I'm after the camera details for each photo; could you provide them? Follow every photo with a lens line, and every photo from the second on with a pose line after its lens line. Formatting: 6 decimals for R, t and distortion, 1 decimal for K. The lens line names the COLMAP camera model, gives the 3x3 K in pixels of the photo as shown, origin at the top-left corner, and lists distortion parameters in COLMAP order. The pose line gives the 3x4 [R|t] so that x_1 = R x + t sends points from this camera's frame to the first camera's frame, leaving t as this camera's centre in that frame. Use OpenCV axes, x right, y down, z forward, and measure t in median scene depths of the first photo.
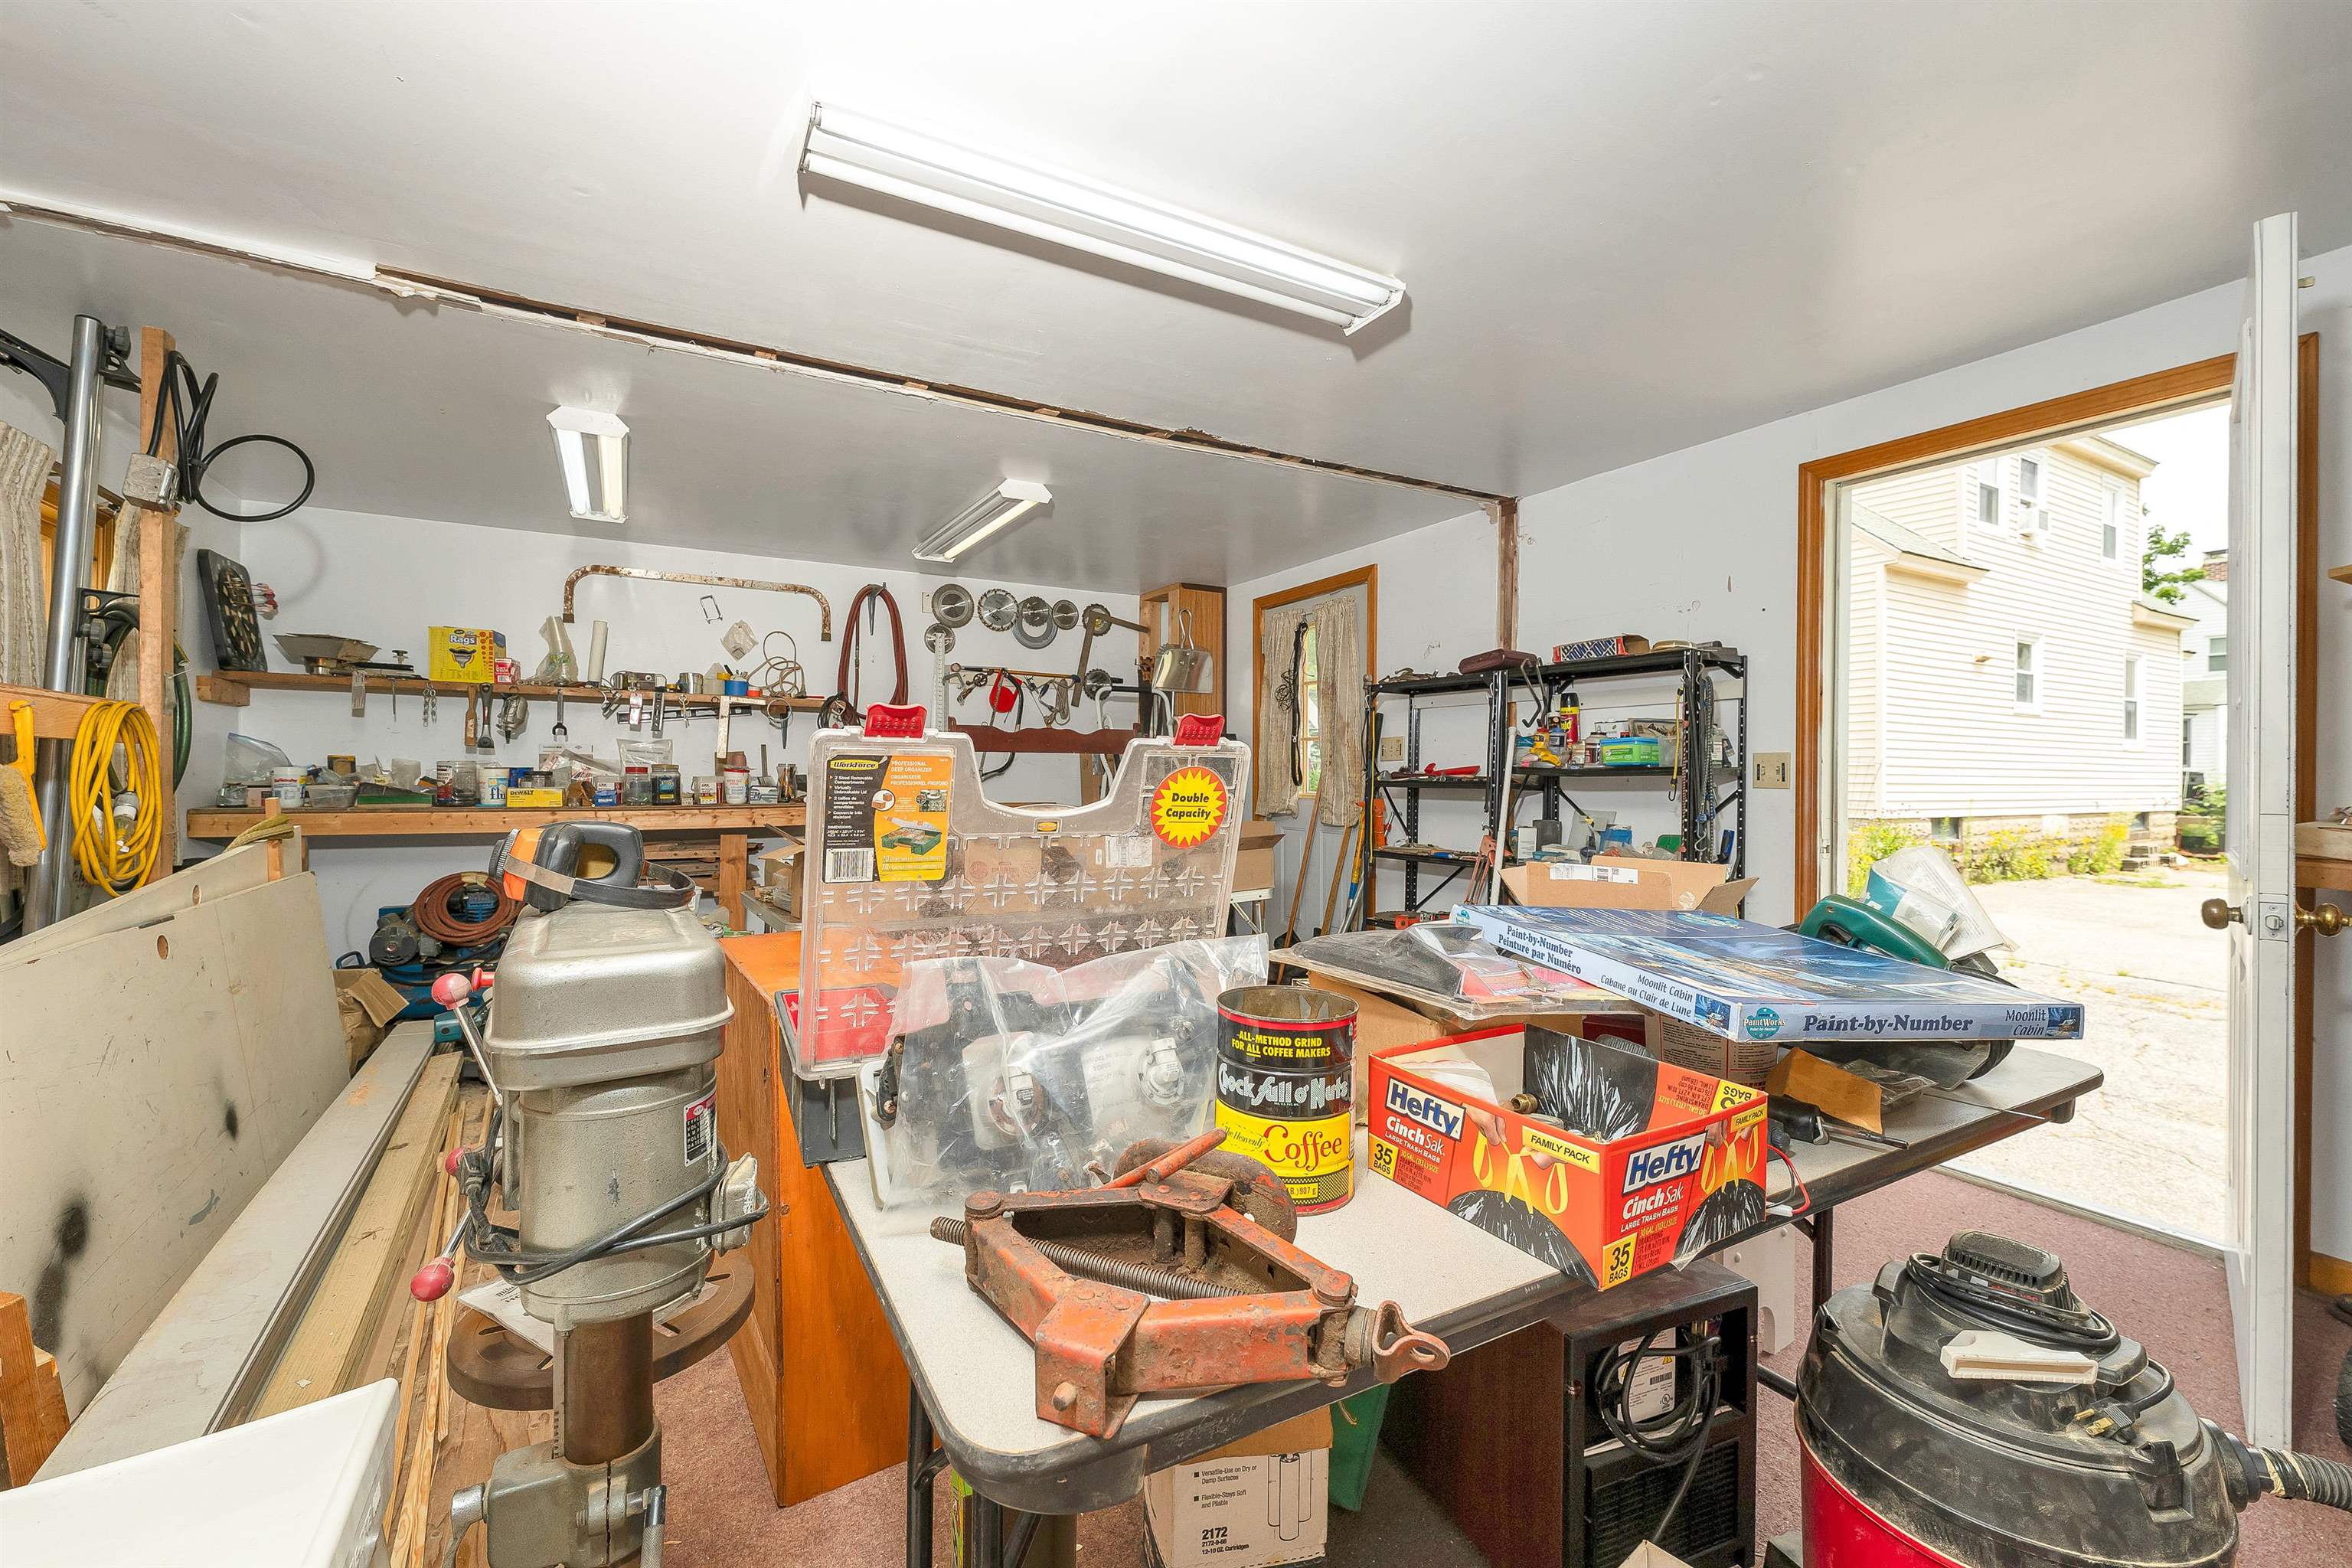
lens RADIAL K [[977.2, 0, 1152.4], [0, 977.2, 774.4], [0, 0, 1]] dist [0.002117, -0.000299]
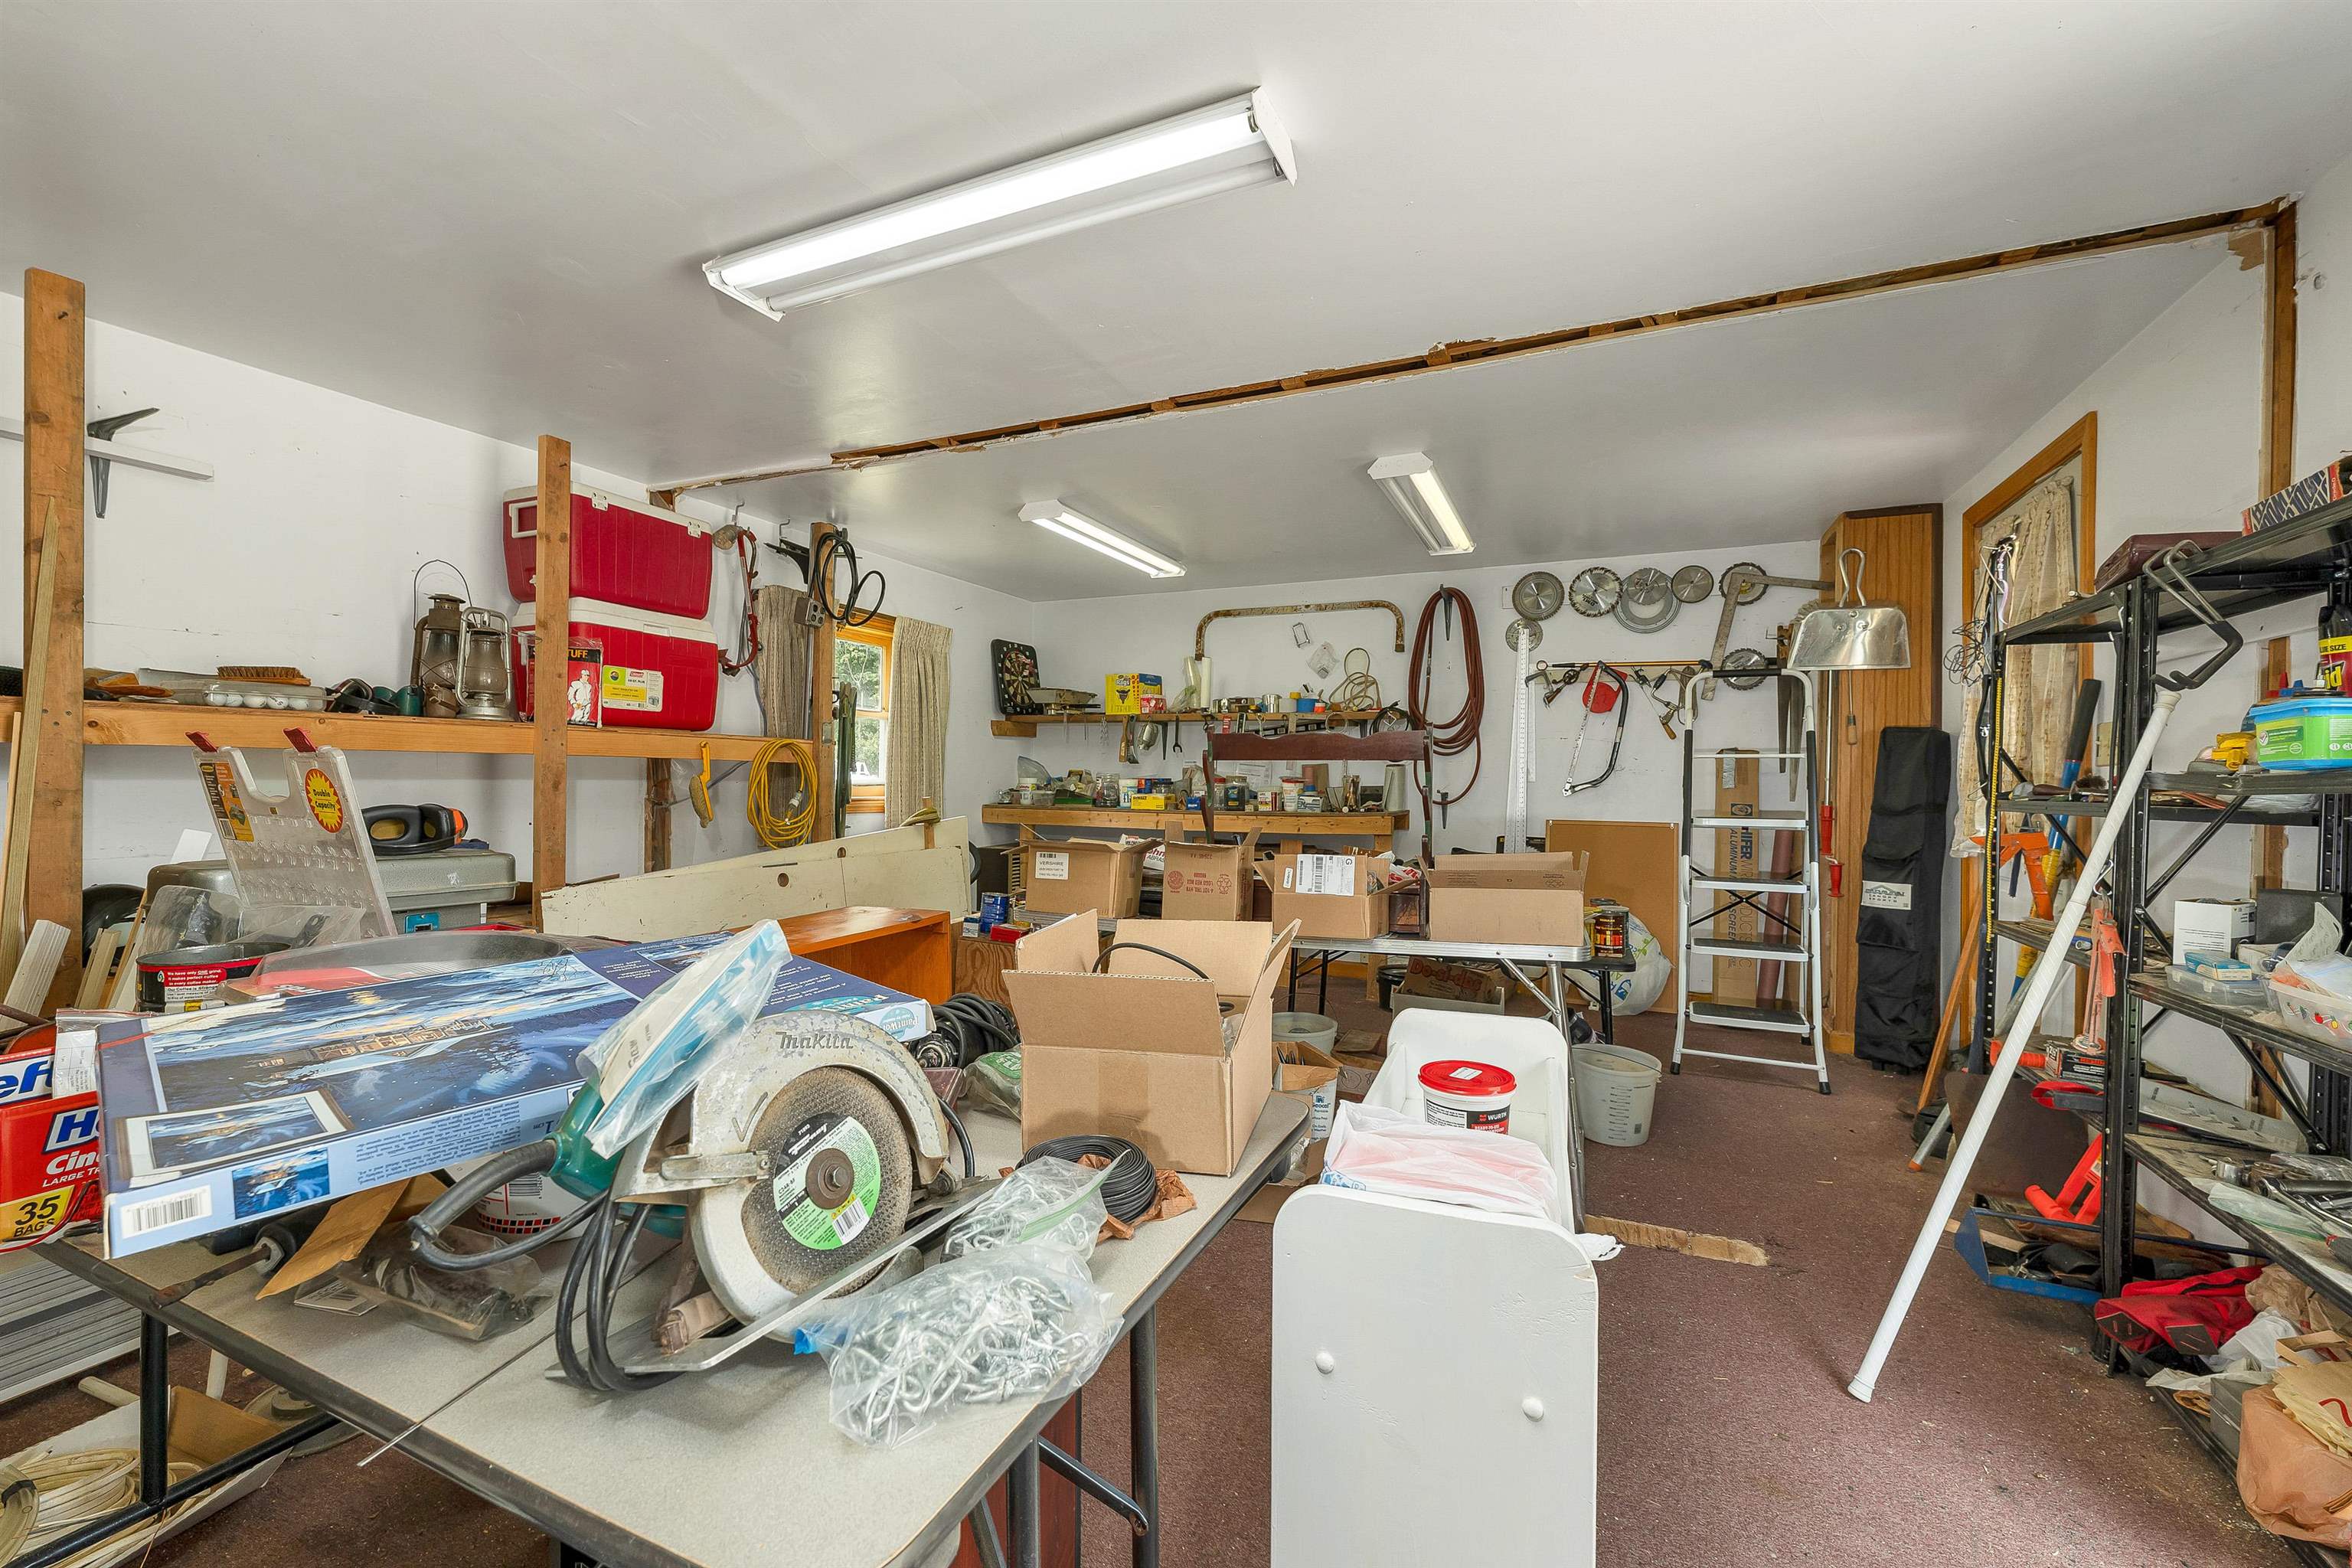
lens RADIAL K [[977.2, 0, 1162.0], [0, 977.2, 790.2], [0, 0, 1]] dist [0.002117, -0.000299]
pose [[0.584970, 0.009548, -0.810999, 0.336918], [-0.007136, 0.999953, 0.006626, -0.000278], [0.811023, 0.001911, 0.585010, 0.220509]]
